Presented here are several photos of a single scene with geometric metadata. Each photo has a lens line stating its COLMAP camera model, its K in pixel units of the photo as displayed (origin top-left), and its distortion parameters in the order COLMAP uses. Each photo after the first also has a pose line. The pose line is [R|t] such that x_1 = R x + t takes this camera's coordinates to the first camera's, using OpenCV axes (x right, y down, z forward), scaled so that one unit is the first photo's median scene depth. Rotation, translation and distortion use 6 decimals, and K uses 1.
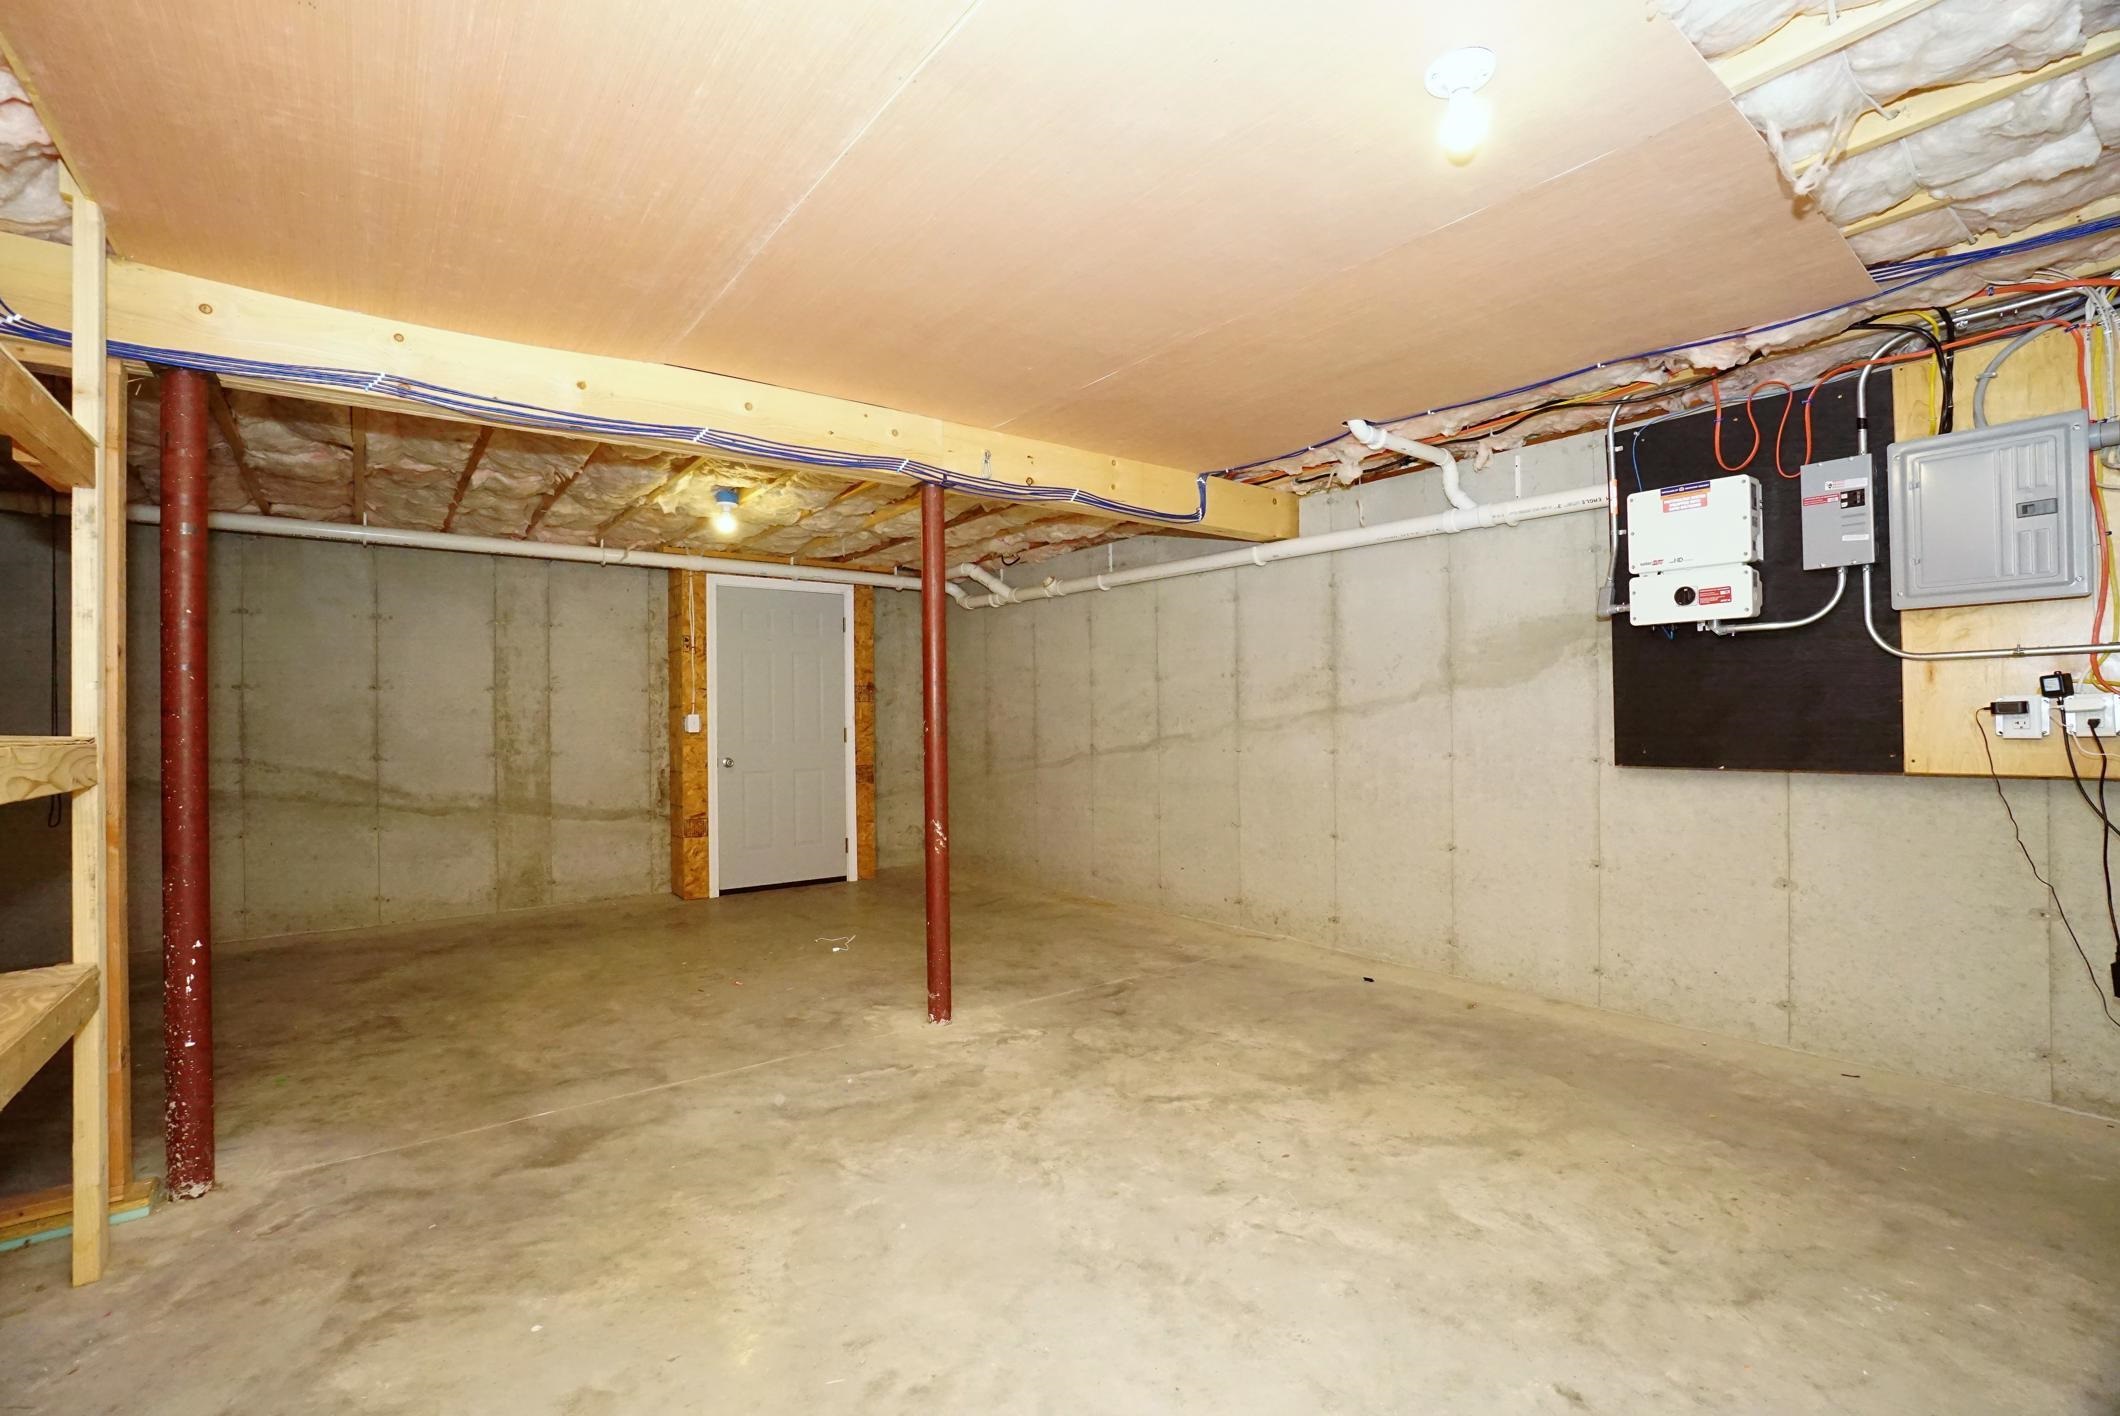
lens RADIAL K [[940.7, 0, 1043.8], [0, 940.7, 715.9], [0, 0, 1]] dist [-0.067700, 0.025797]
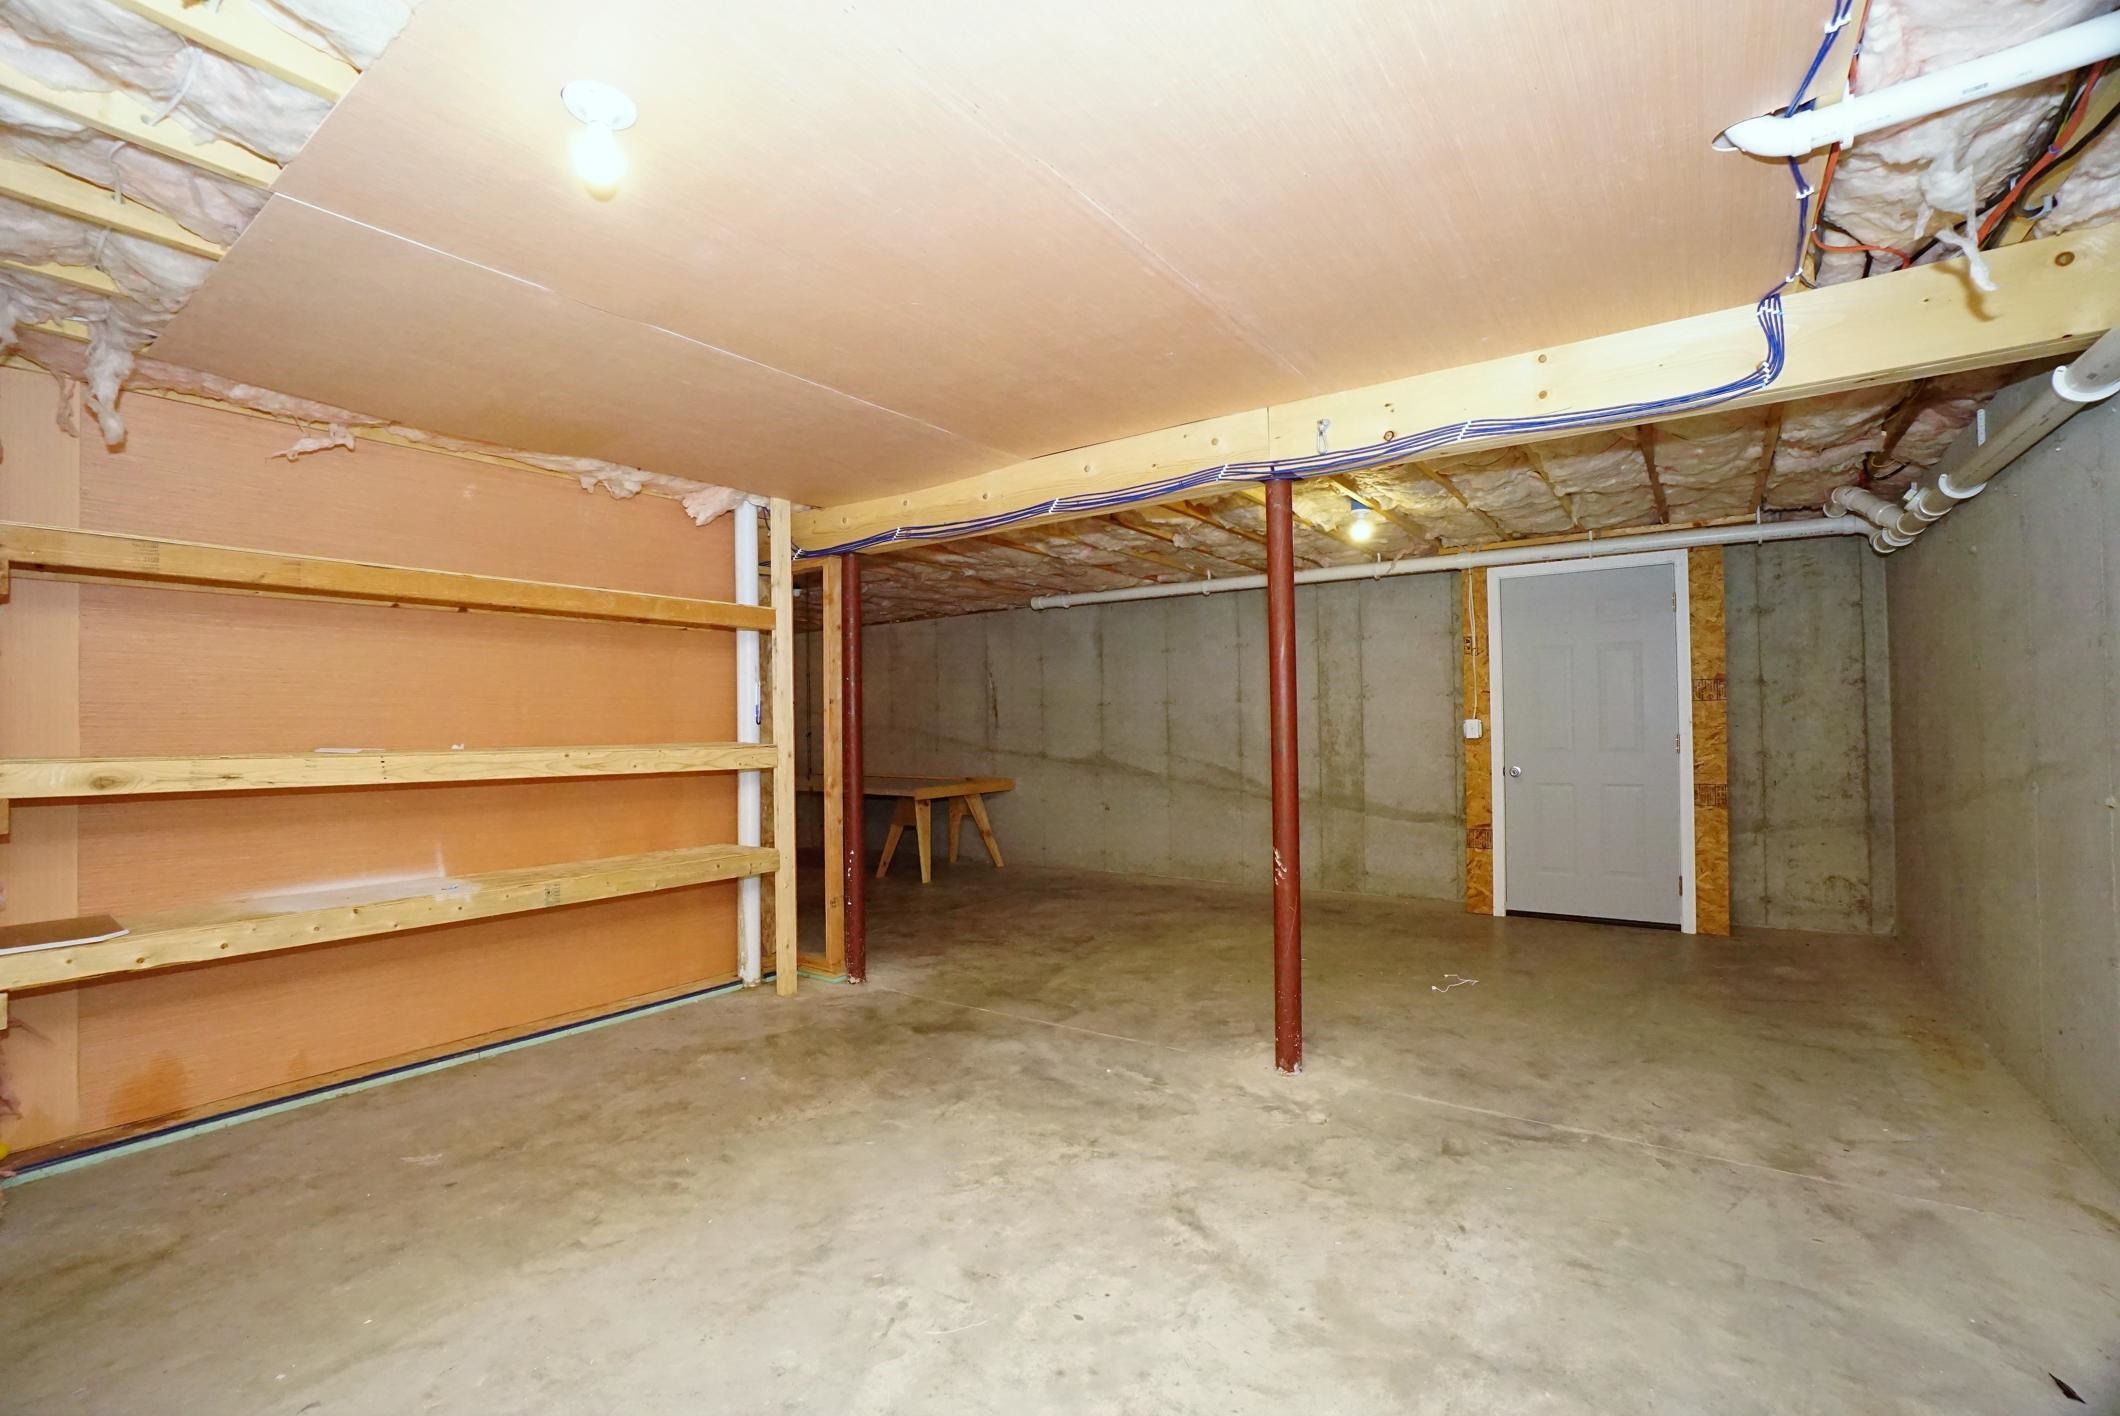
lens RADIAL K [[940.7, 0, 1043.8], [0, 940.7, 715.9], [0, 0, 1]] dist [-0.067700, 0.025797]
pose [[0.284181, -0.003546, -0.958764, 0.700201], [0.014586, 0.999893, 0.000625, -0.020636], [0.958660, -0.014162, 0.284203, 0.535637]]
